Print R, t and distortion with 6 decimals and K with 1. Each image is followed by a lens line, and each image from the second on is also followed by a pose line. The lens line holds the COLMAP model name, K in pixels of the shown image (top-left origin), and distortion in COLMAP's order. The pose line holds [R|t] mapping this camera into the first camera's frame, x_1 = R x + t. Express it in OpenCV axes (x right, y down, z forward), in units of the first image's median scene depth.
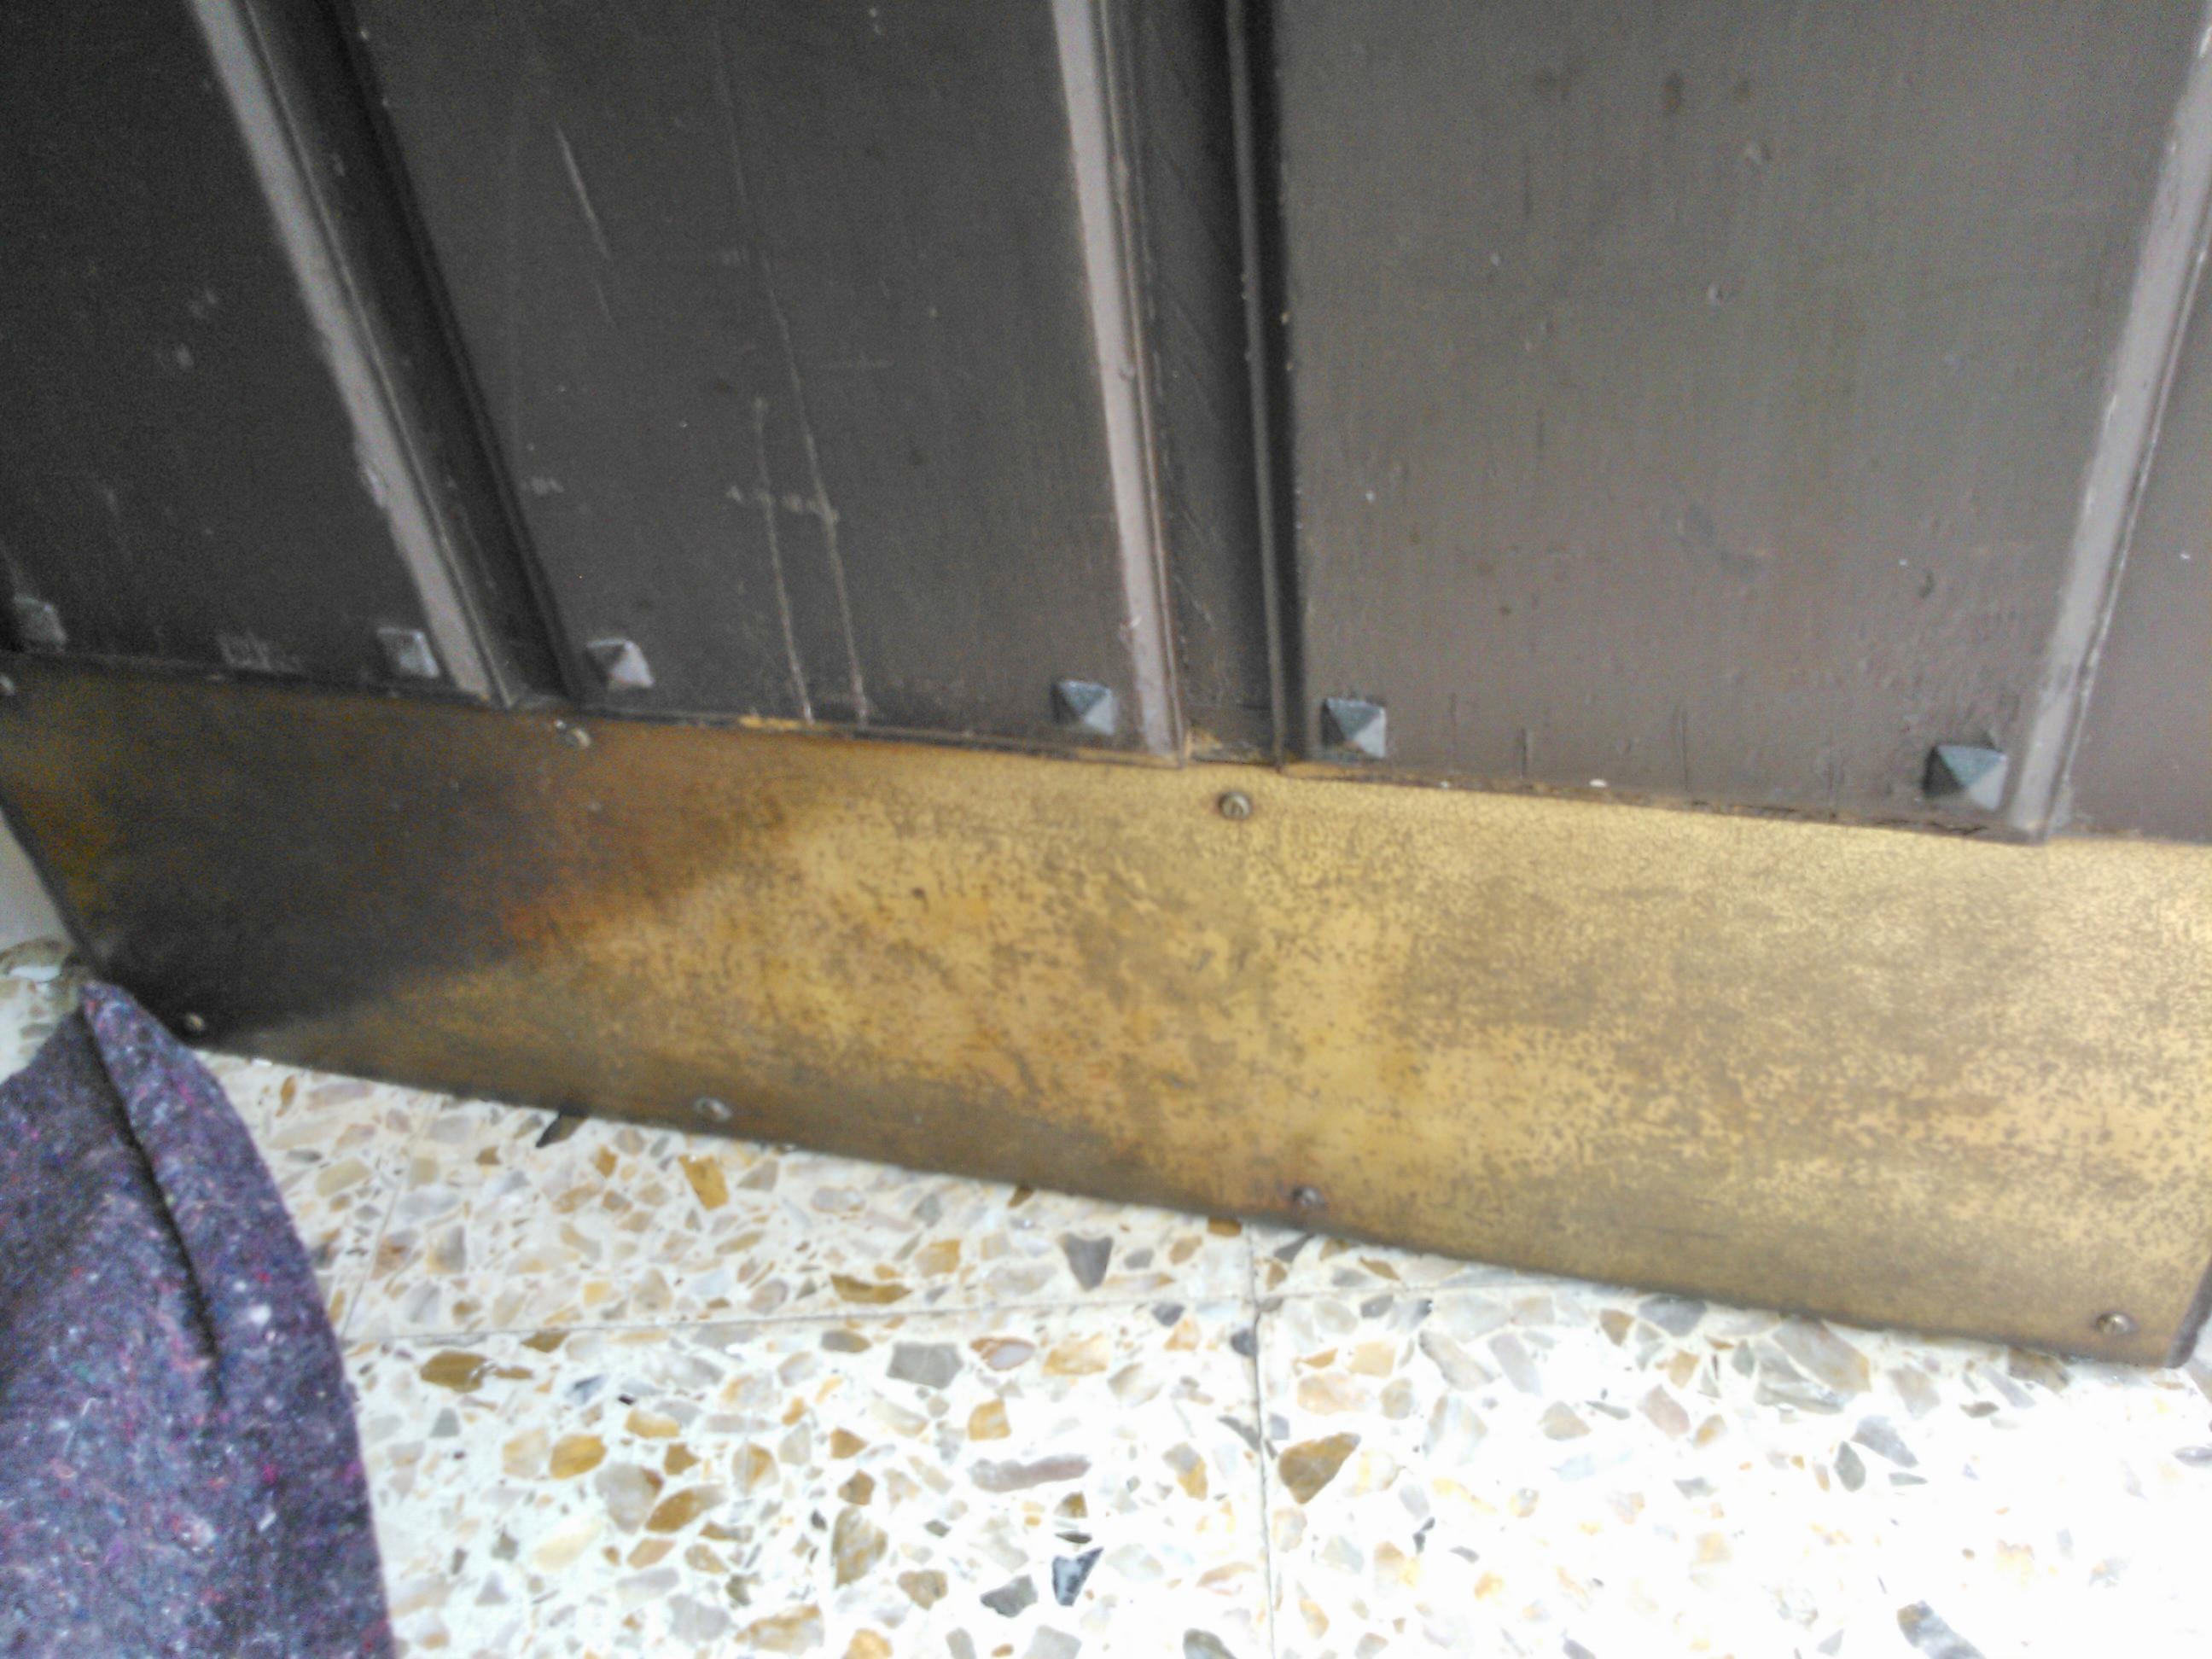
lens RADIAL K [[1821.7, 0, 1109.8], [0, 1821.7, 830.3], [0, 0, 1]] dist [0.000411, -0.108334]
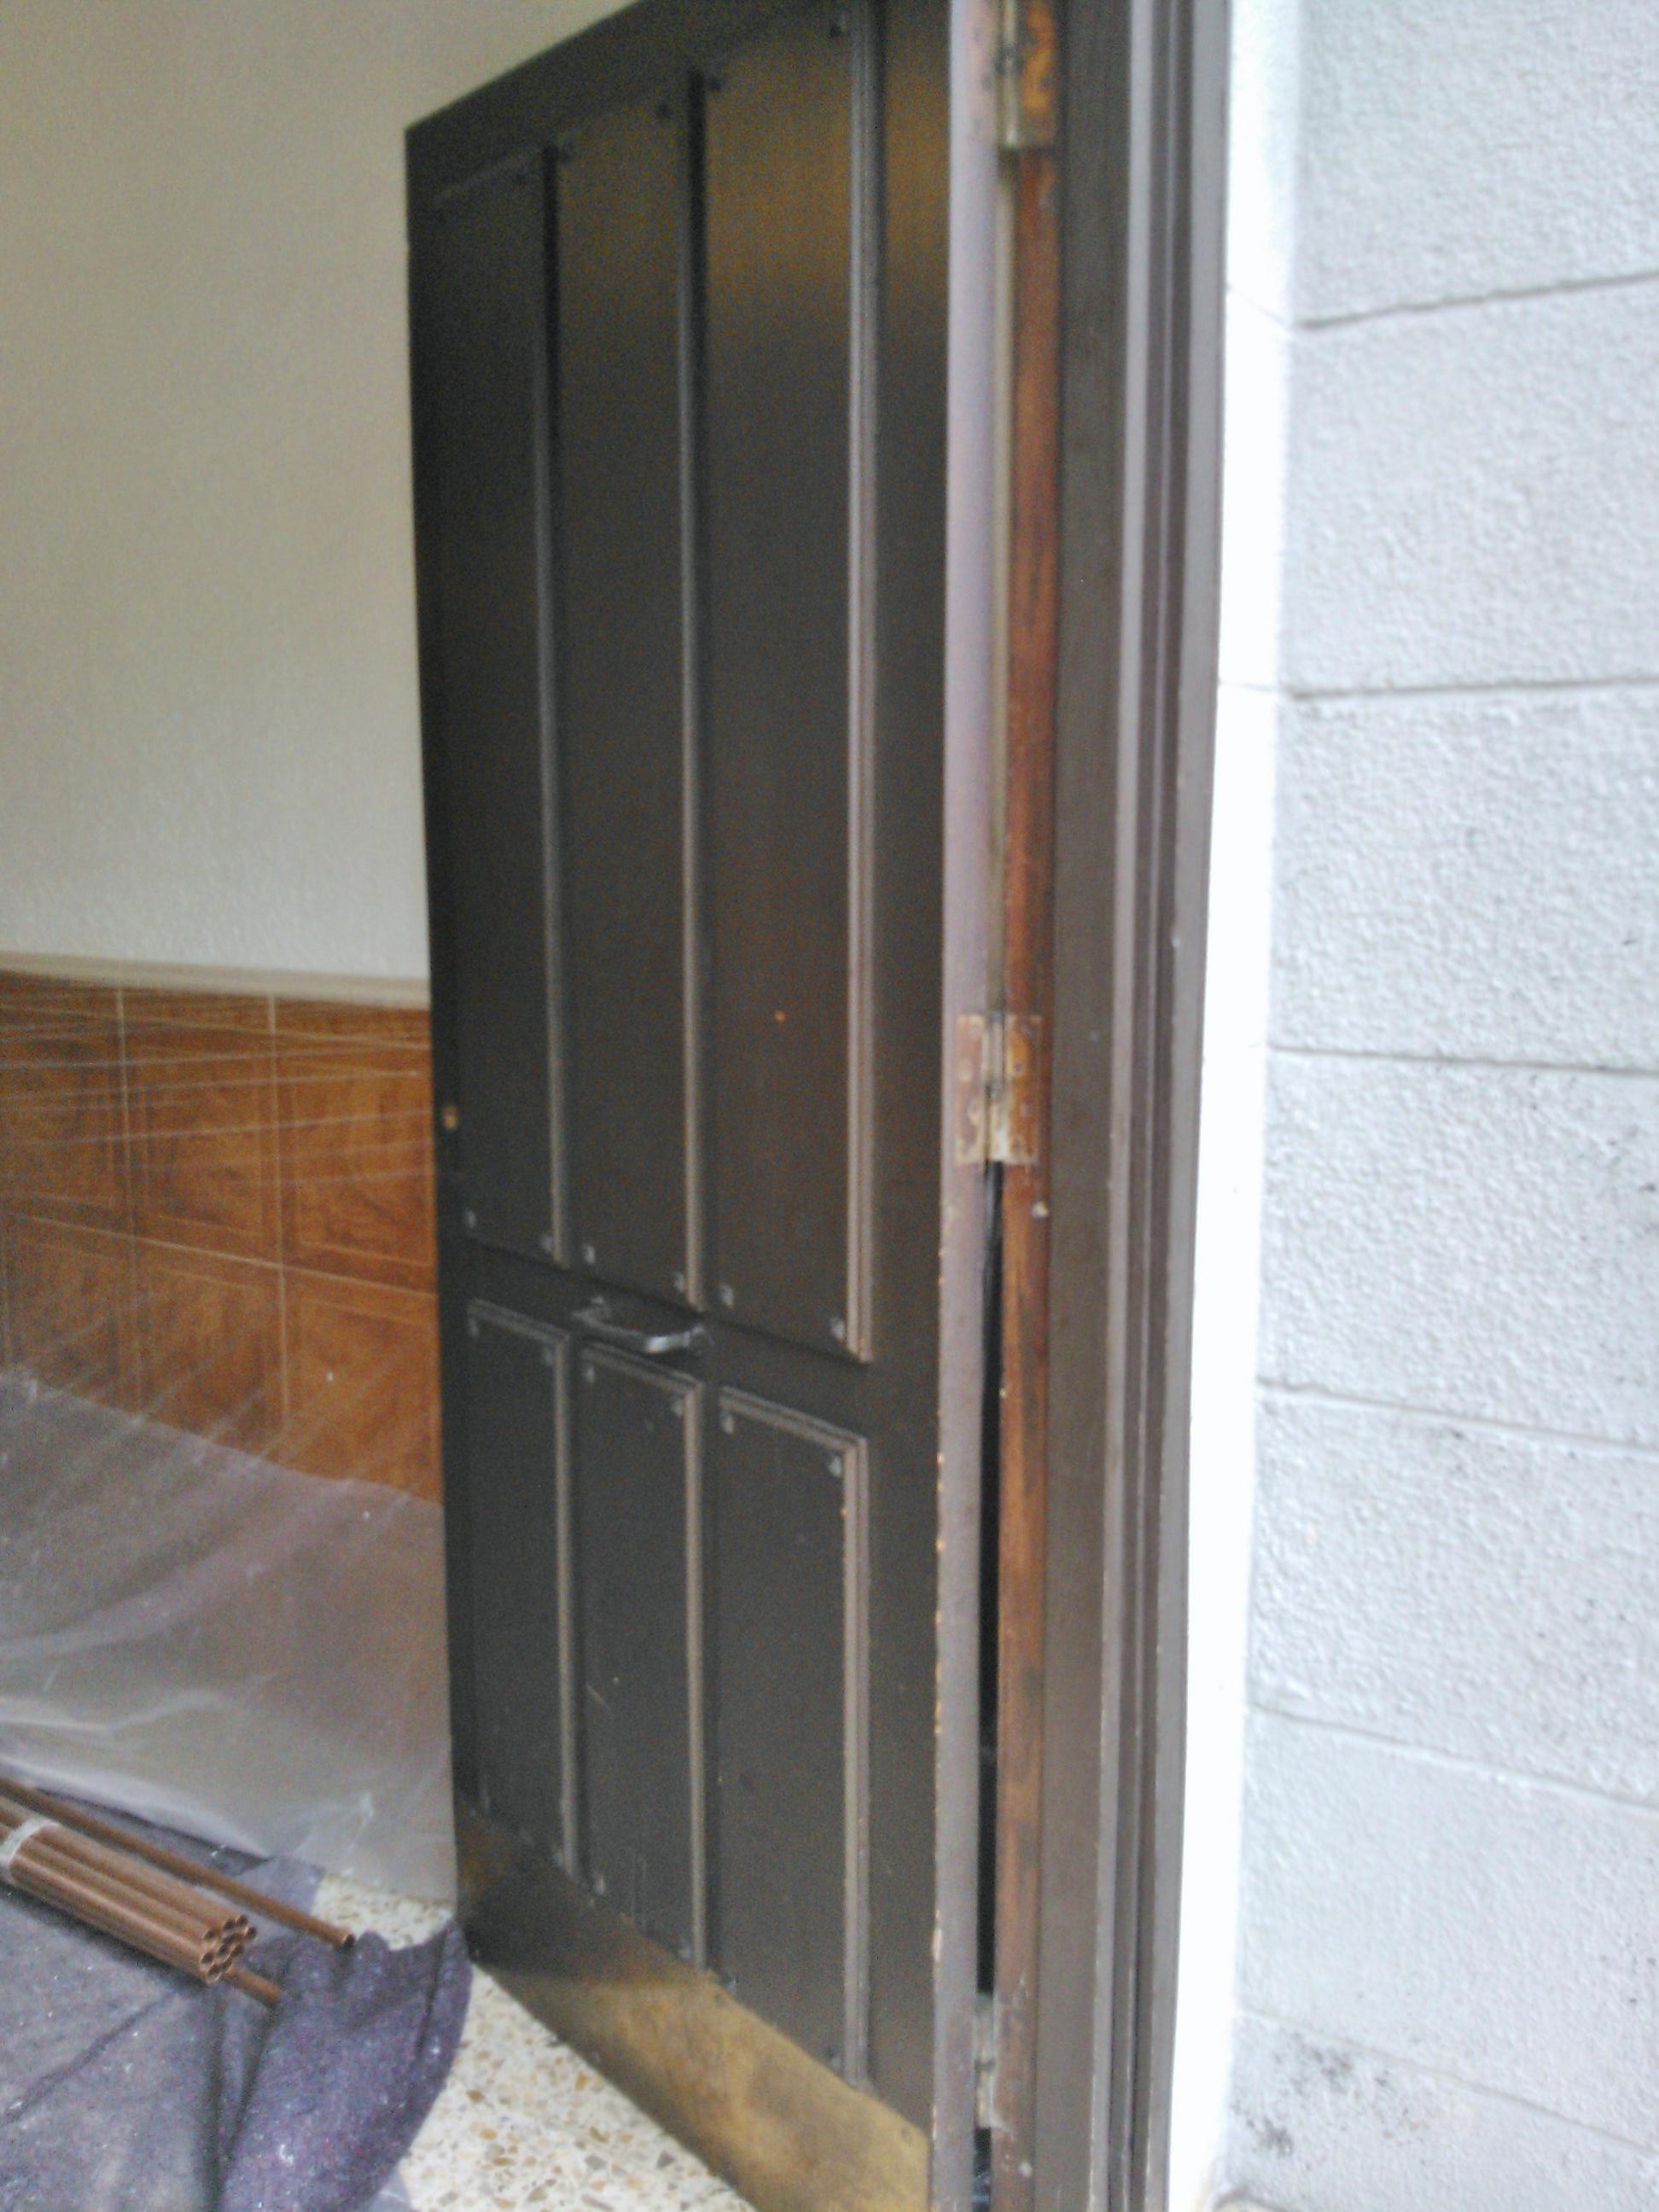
lens RADIAL K [[1936.6, 0, 832.7], [0, 1936.6, 1100.2], [0, 0, 1]] dist [0.004024, -0.124909]
pose [[0.827813, 0.182400, -0.530524, 1.442832], [-0.415552, 0.834670, -0.361445, -0.162889], [0.376885, 0.519669, 0.766748, -1.961441]]
